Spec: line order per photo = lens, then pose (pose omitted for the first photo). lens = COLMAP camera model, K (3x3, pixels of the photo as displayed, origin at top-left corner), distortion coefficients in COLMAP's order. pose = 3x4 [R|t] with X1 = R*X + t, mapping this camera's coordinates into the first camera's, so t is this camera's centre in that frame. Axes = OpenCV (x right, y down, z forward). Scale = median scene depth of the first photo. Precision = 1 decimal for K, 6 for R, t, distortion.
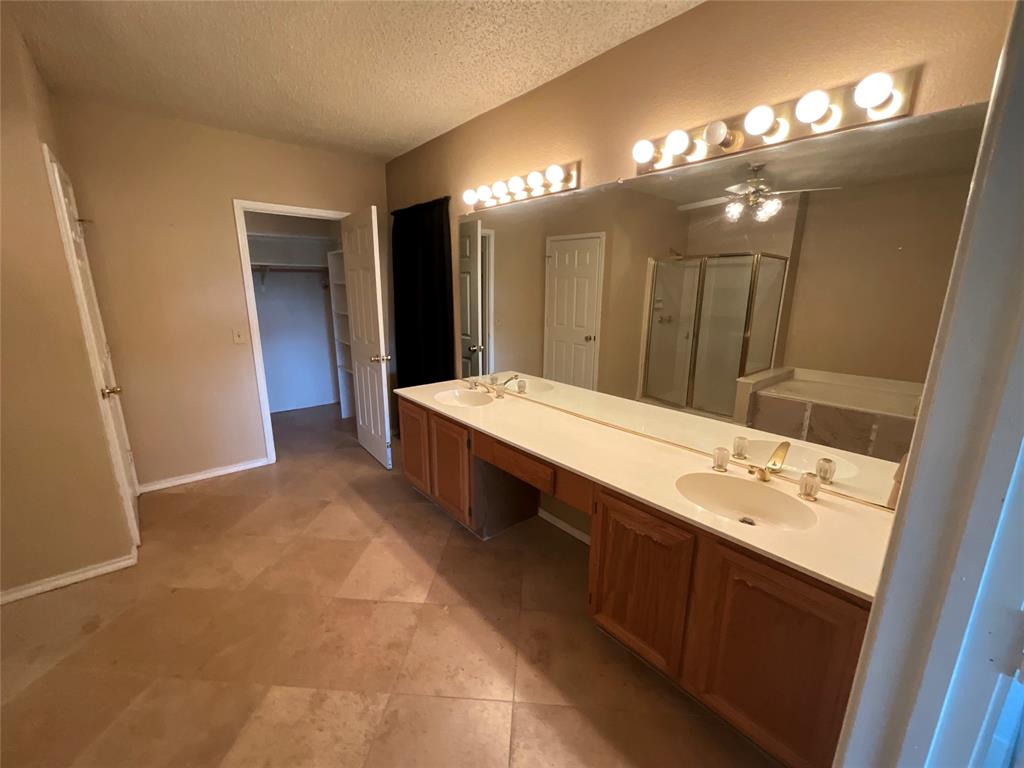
lens RADIAL K [[416.4, 0, 519.1], [0, 416.4, 386.4], [0, 0, 1]] dist [0.001046, 0.000158]
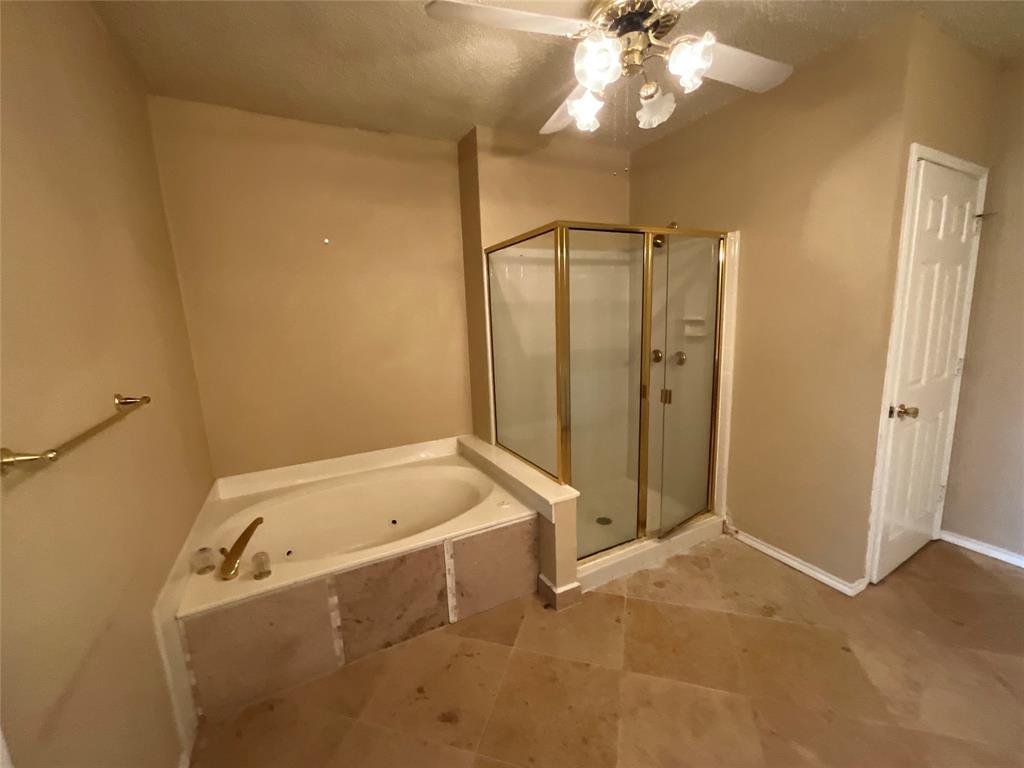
lens RADIAL K [[415.3, 0, 508.3], [0, 415.3, 380.2], [0, 0, 1]] dist [0.001386, 0.000444]
pose [[-0.236559, 0.158555, -0.958593, 0.059501], [-0.185926, 0.960976, 0.204832, -0.080053], [0.953662, 0.226682, -0.197848, 0.371164]]
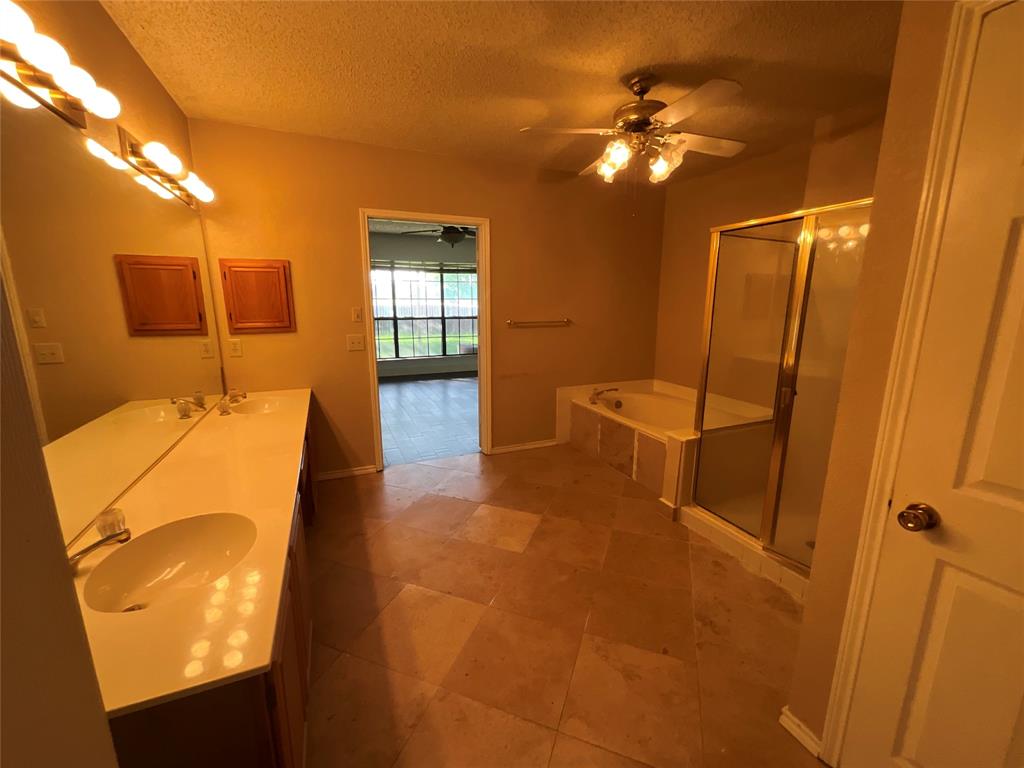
lens RADIAL K [[415.3, 0, 508.3], [0, 415.3, 380.2], [0, 0, 1]] dist [0.001386, 0.000444]
pose [[-0.951128, -0.068697, 0.301058, -0.707715], [0.061878, 0.912766, 0.403770, -0.345375], [-0.302534, 0.402665, -0.863906, 1.524491]]
